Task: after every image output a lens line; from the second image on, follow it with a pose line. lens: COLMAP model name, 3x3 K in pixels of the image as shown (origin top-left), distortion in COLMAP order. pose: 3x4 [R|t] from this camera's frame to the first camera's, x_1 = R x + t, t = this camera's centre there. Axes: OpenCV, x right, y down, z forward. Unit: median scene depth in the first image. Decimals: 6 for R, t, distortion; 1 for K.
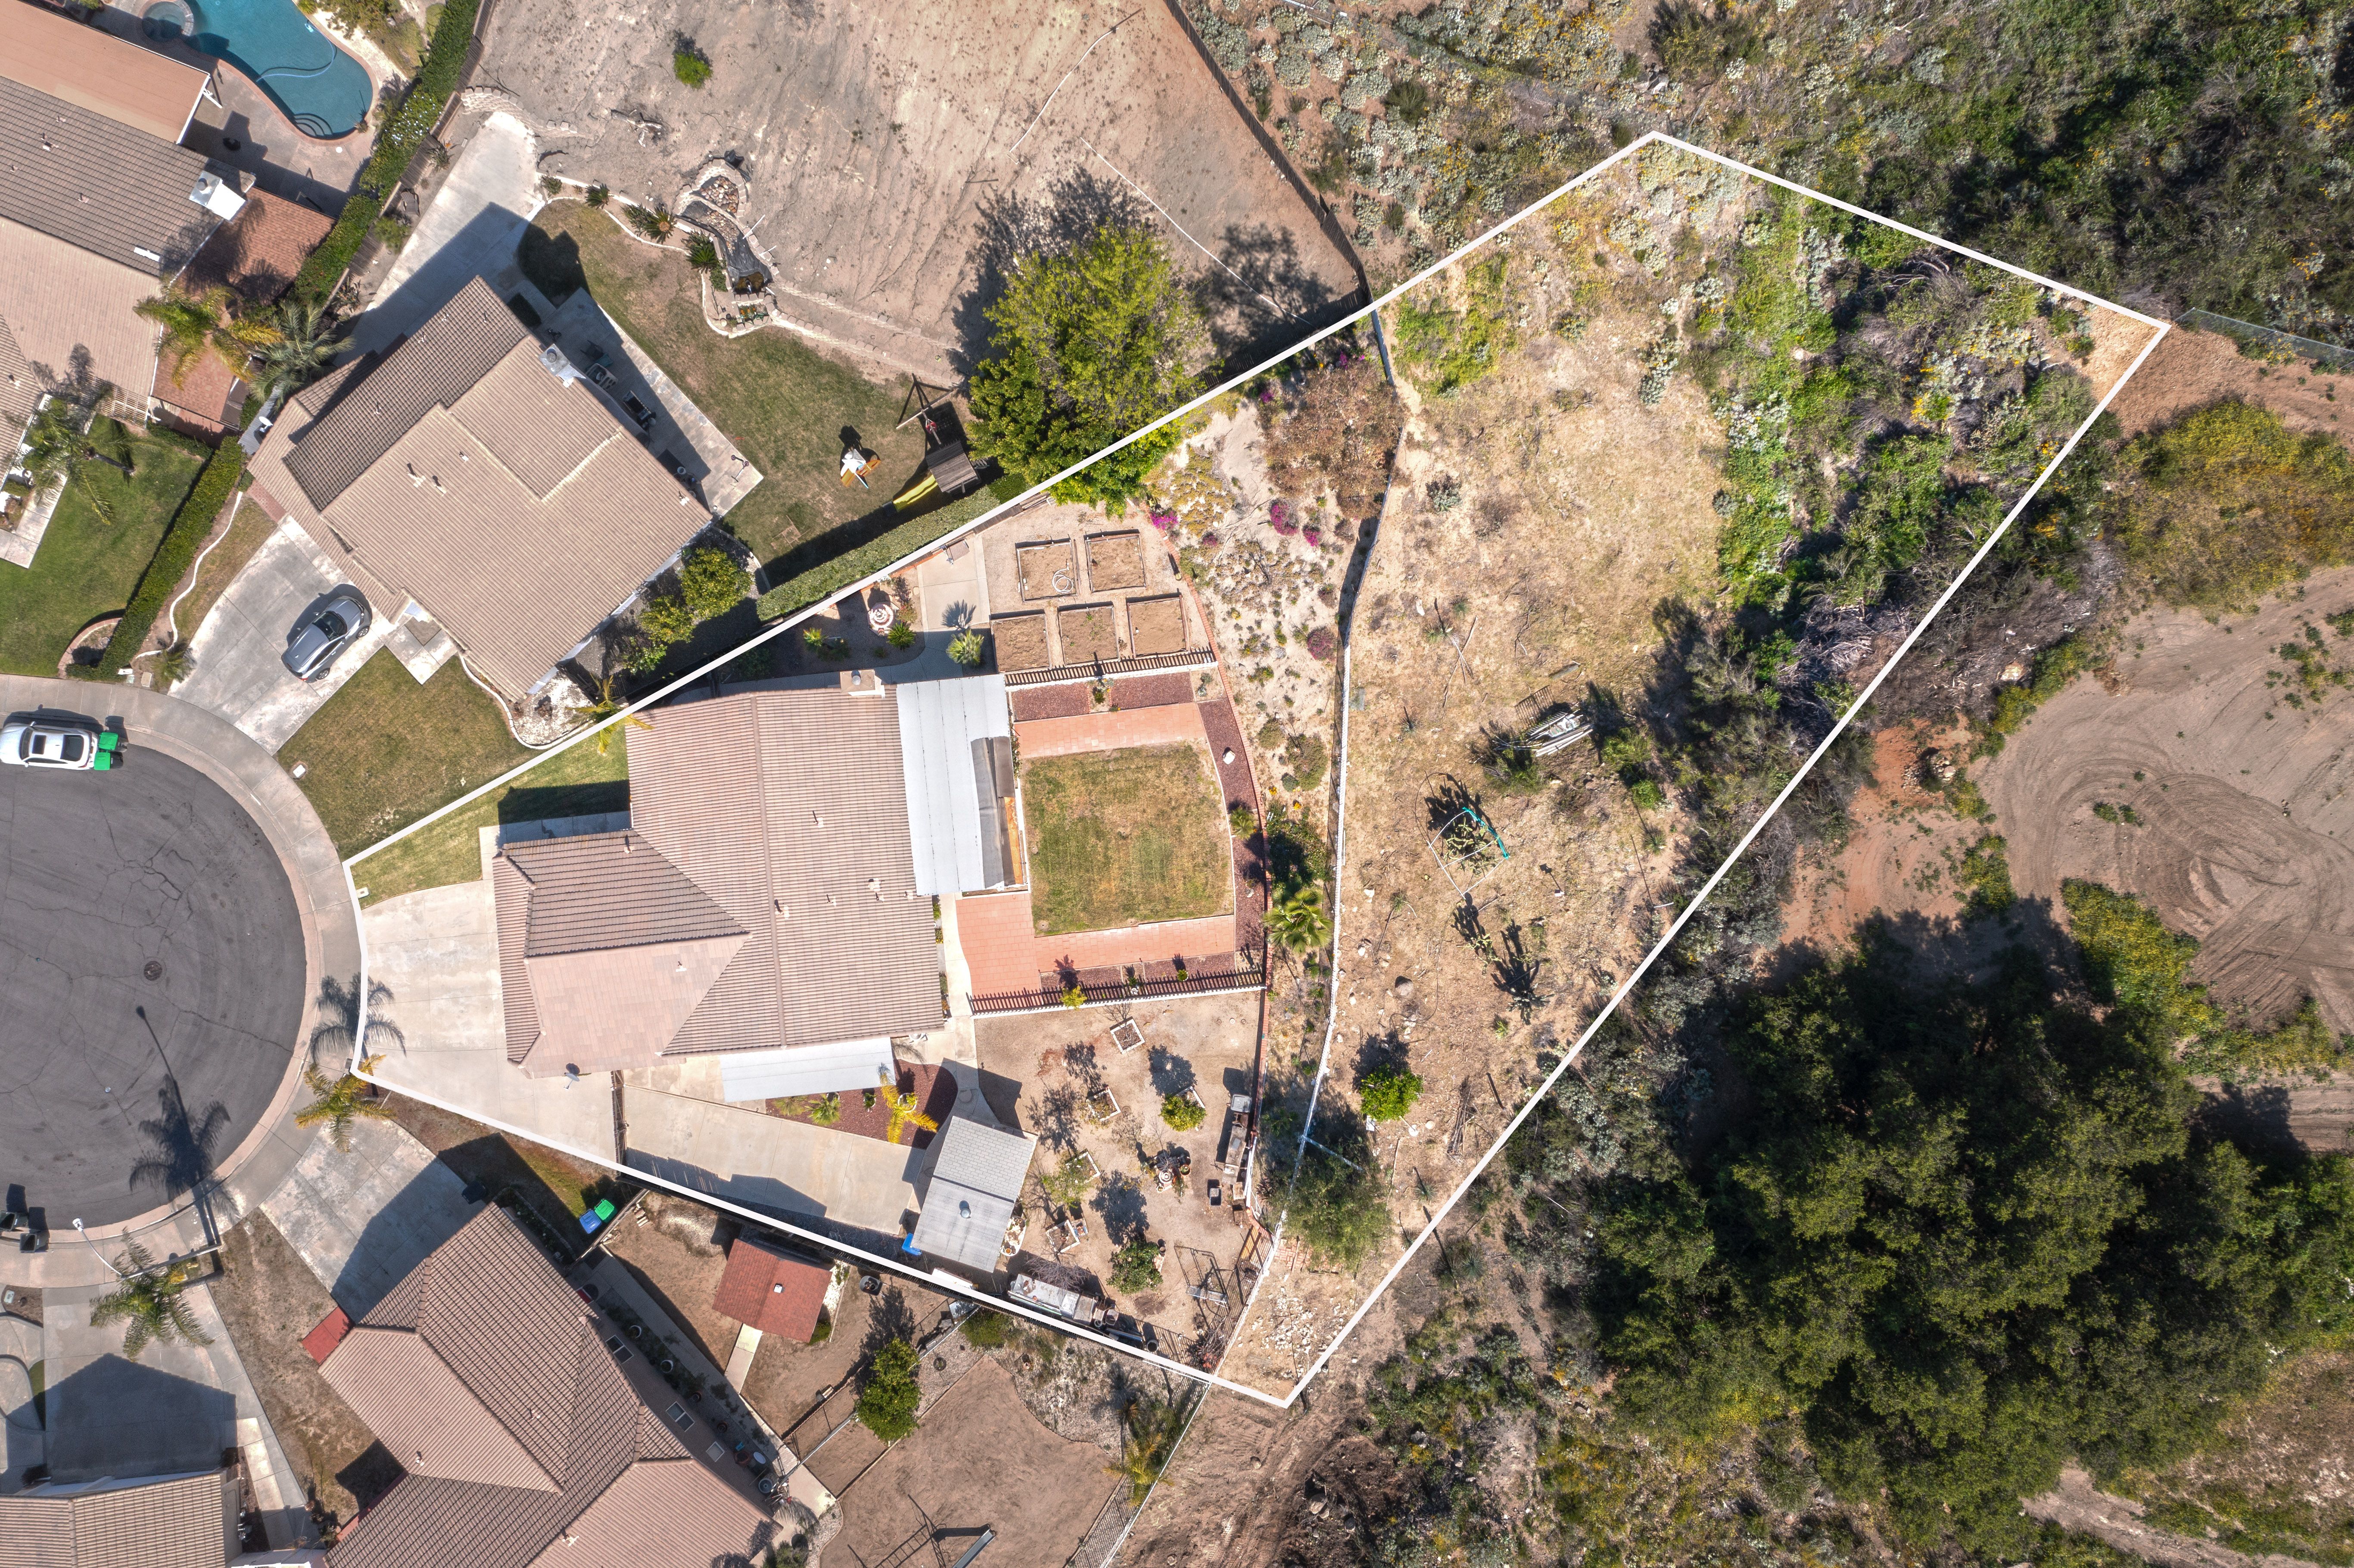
lens RADIAL K [[1865.1, 0, 1182.5], [0, 1865.1, 781.4], [0, 0, 1]] dist [-0.005326, 0.012296]
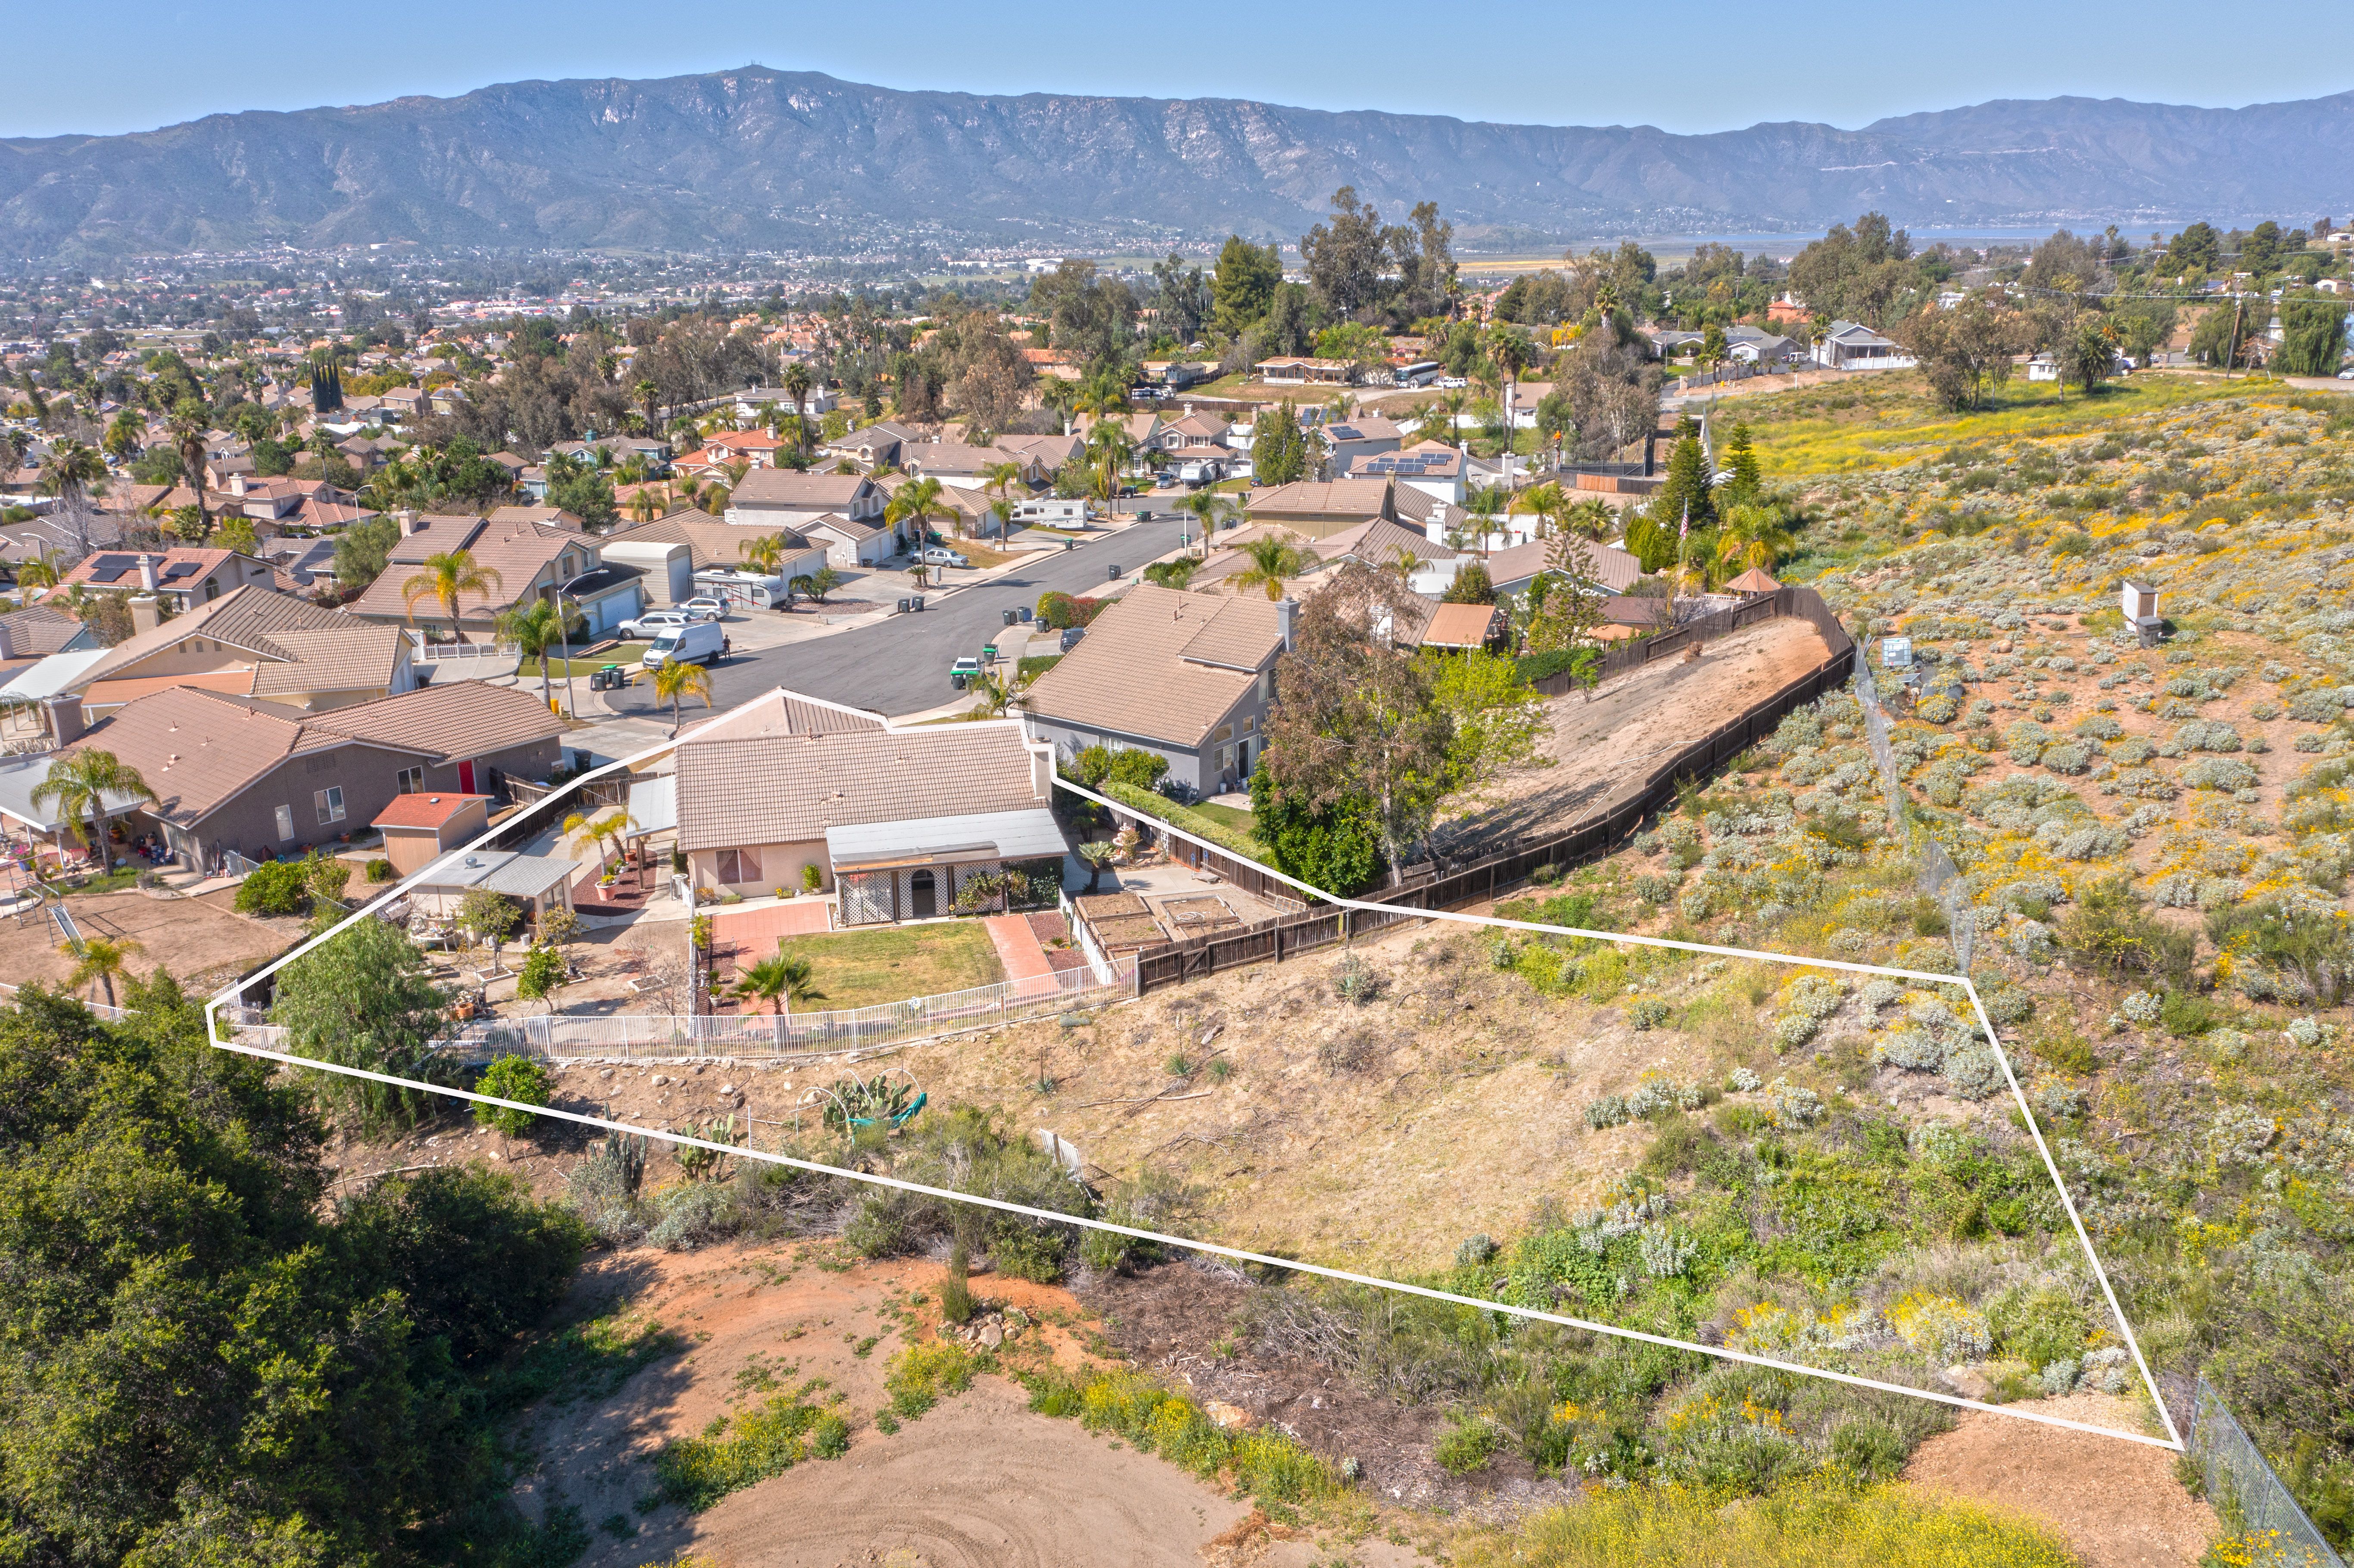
lens RADIAL K [[1865.1, 0, 1182.5], [0, 1865.1, 781.4], [0, 0, 1]] dist [-0.005326, 0.012296]
pose [[0.139873, 0.314924, -0.938754, 0.760006], [-0.987270, 0.116861, -0.107899, -0.017981], [0.075724, 0.941895, 0.327261, 0.675917]]
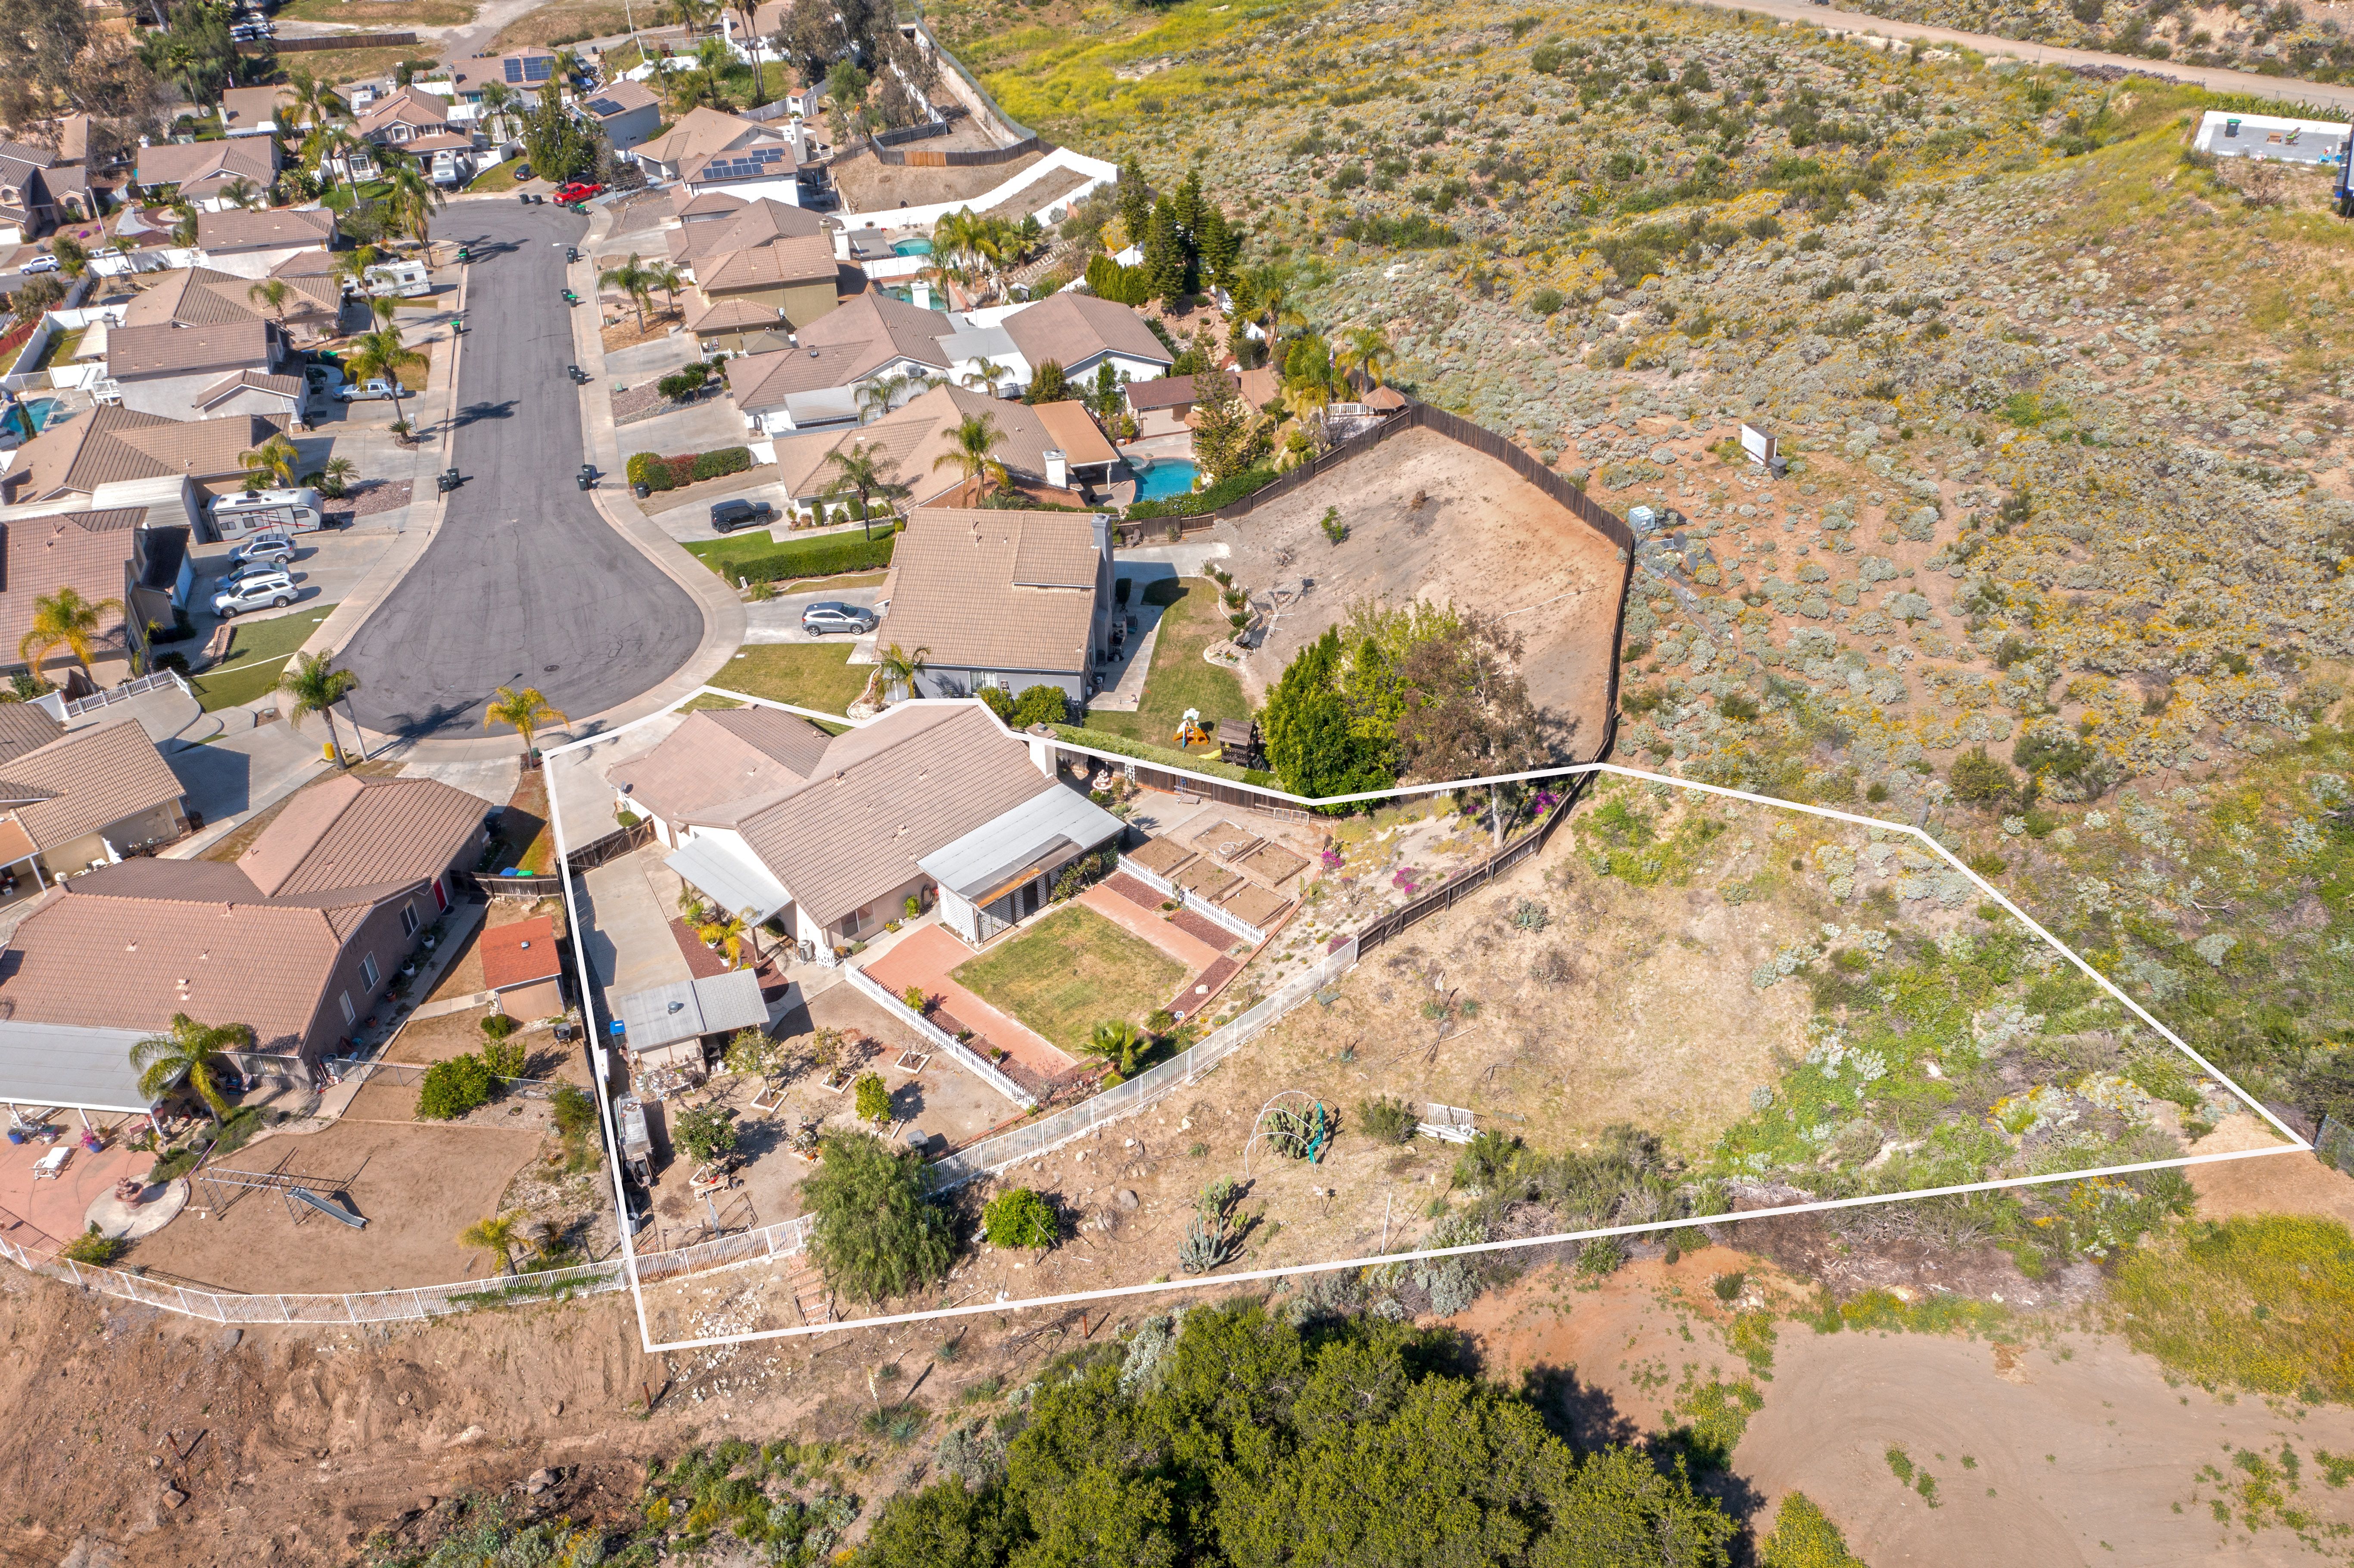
lens RADIAL K [[1839.7, 0, 1183.4], [0, 1839.7, 817.1], [0, 0, 1]] dist [-0.011417, -0.000549]
pose [[0.633485, 0.449562, -0.629755, 0.613108], [-0.771699, 0.426388, -0.471884, 0.431188], [0.056379, 0.784912, 0.617037, 0.325709]]
